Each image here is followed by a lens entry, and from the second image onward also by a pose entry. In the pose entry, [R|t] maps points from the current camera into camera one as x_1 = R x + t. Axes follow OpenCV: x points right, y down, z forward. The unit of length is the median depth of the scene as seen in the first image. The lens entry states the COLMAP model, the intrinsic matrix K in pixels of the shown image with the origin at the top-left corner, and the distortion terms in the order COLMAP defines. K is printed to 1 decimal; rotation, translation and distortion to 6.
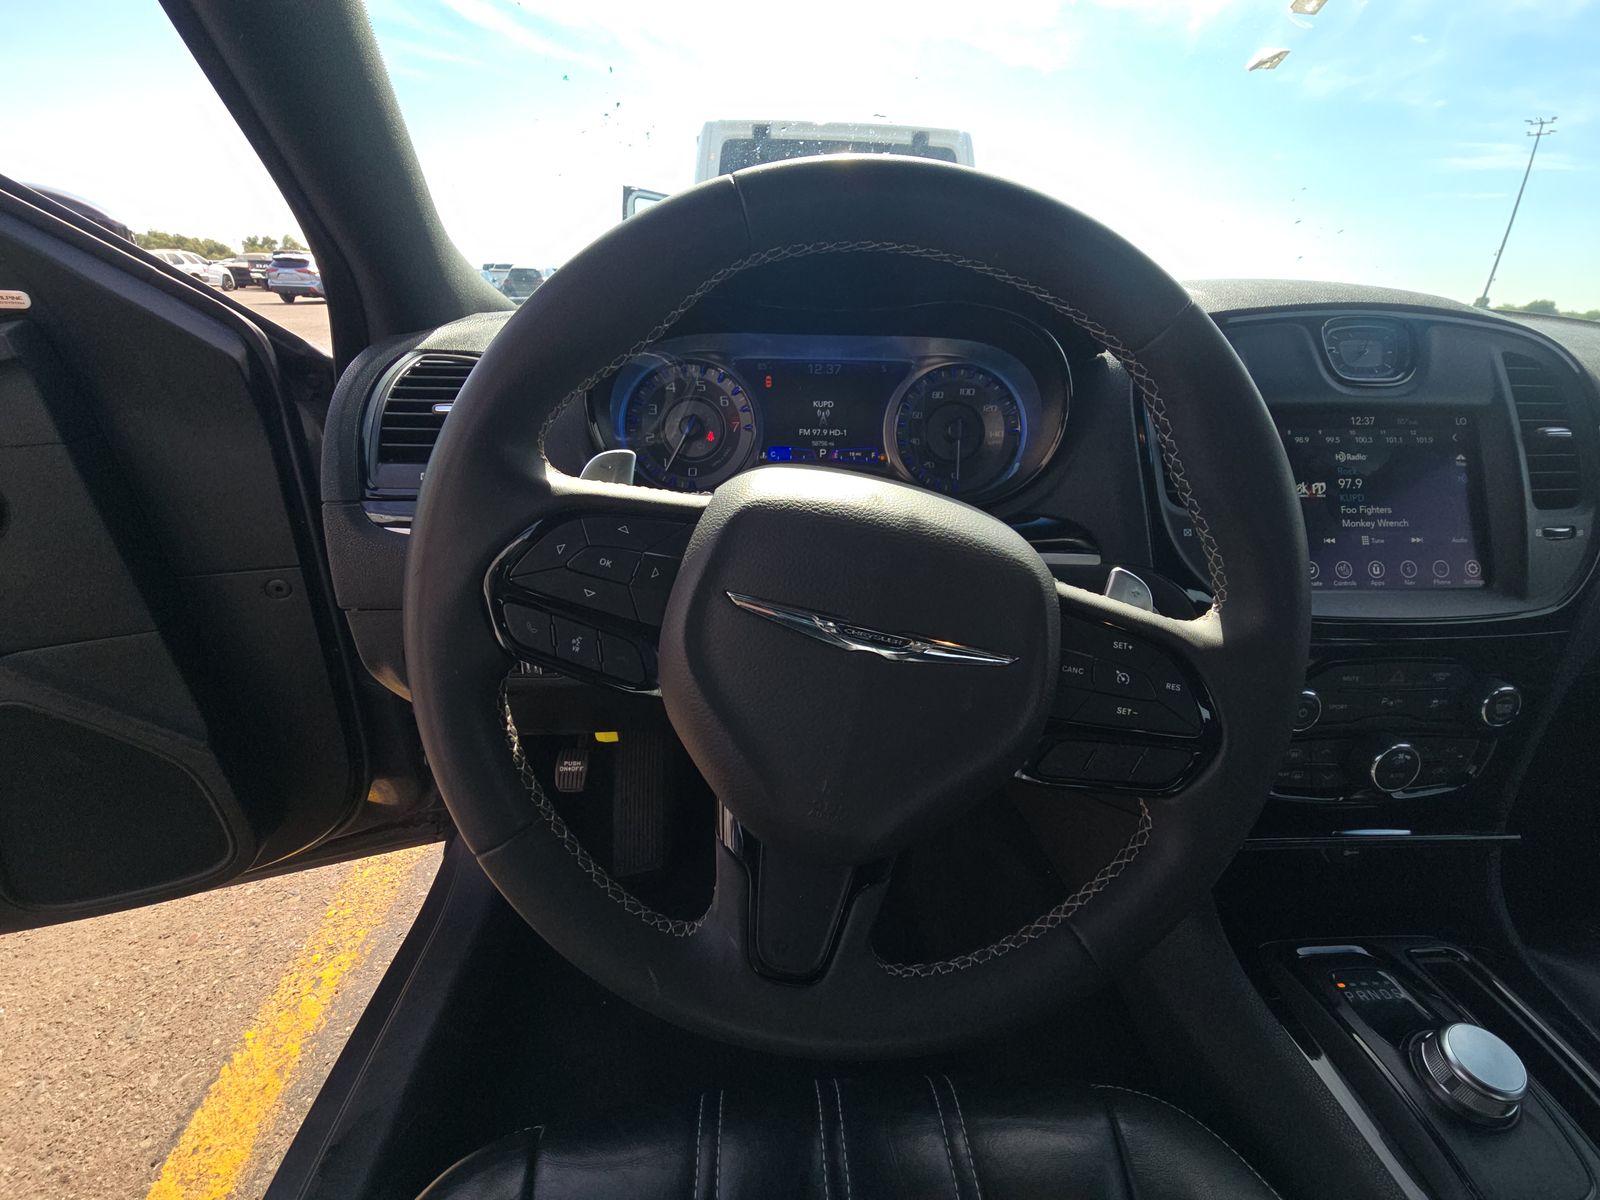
lens RADIAL K [[652.7, 0, 800.0], [0, 652.7, 600.0], [0, 0, 1]] dist [0.005767, -0.007280]
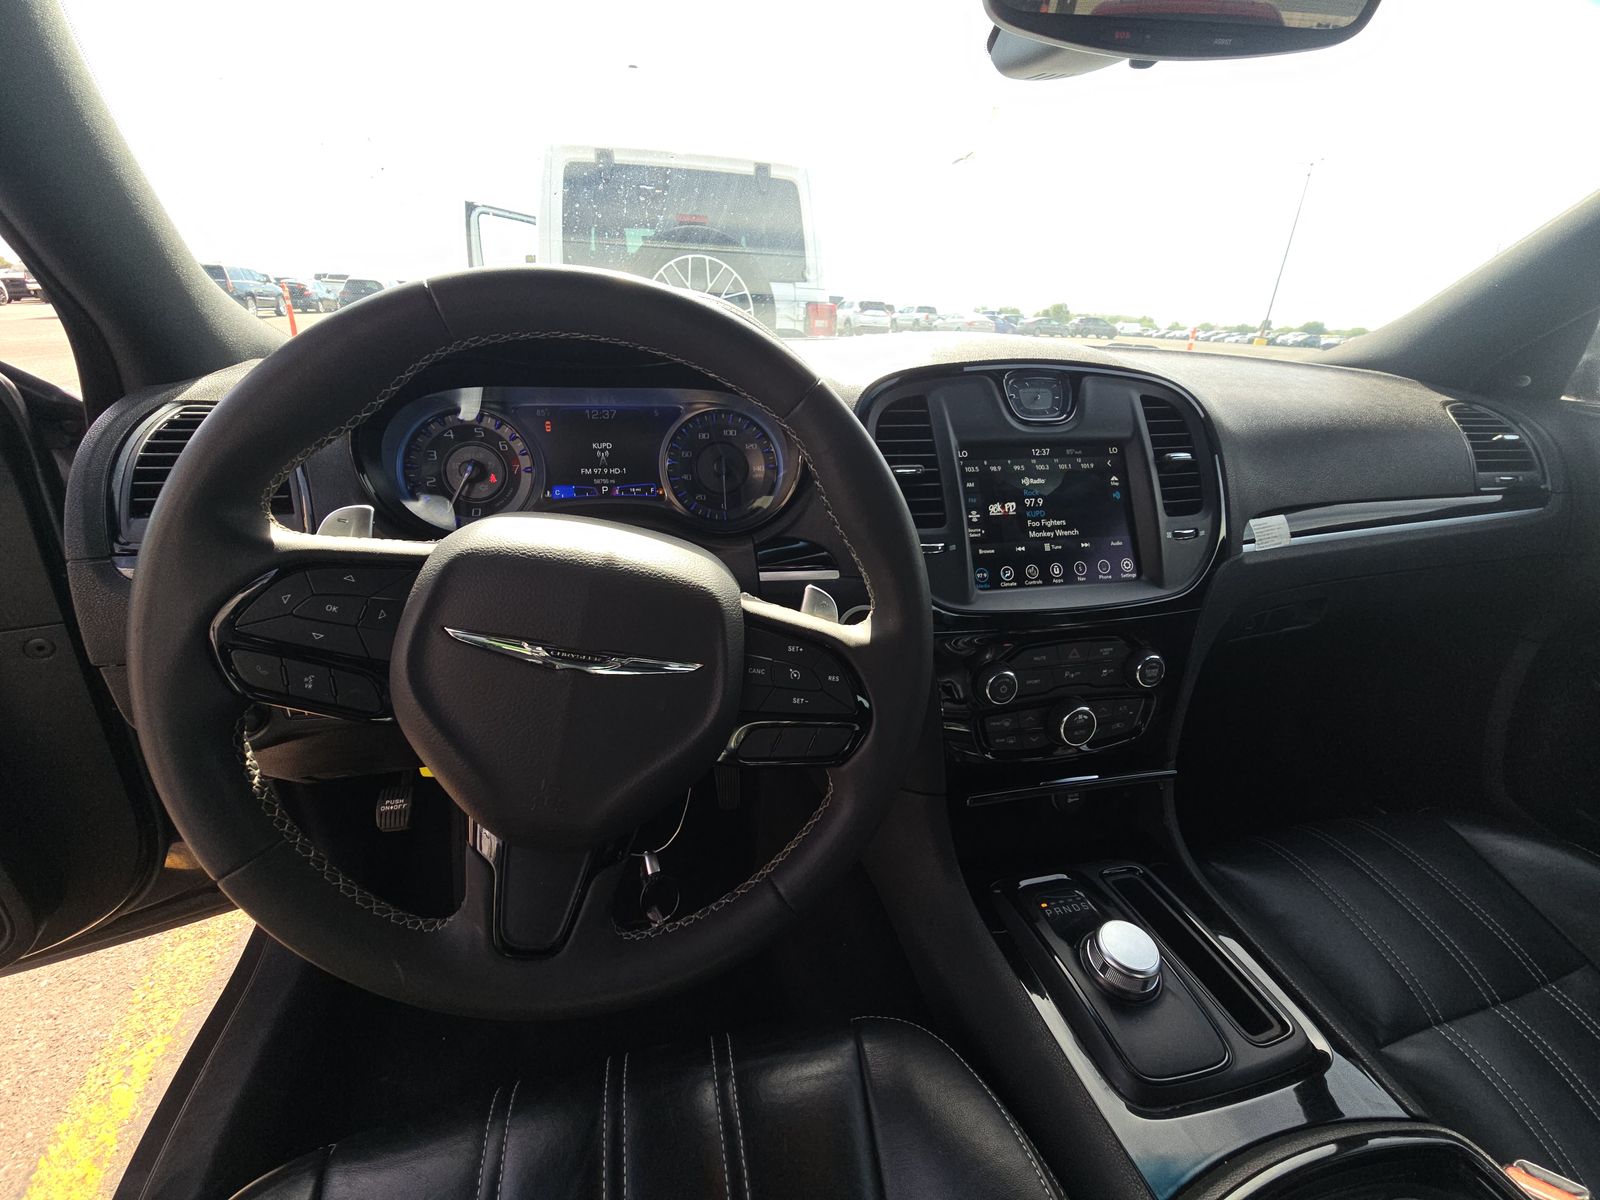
lens RADIAL K [[650.8, 0, 800.0], [0, 650.8, 600.0], [0, 0, 1]] dist [0.009374, -0.007559]
pose [[0.983693, -0.060741, 0.169291, 0.180174], [0.064407, 0.997791, -0.016248, -0.000370], [-0.167930, 0.026886, 0.985432, -0.149865]]
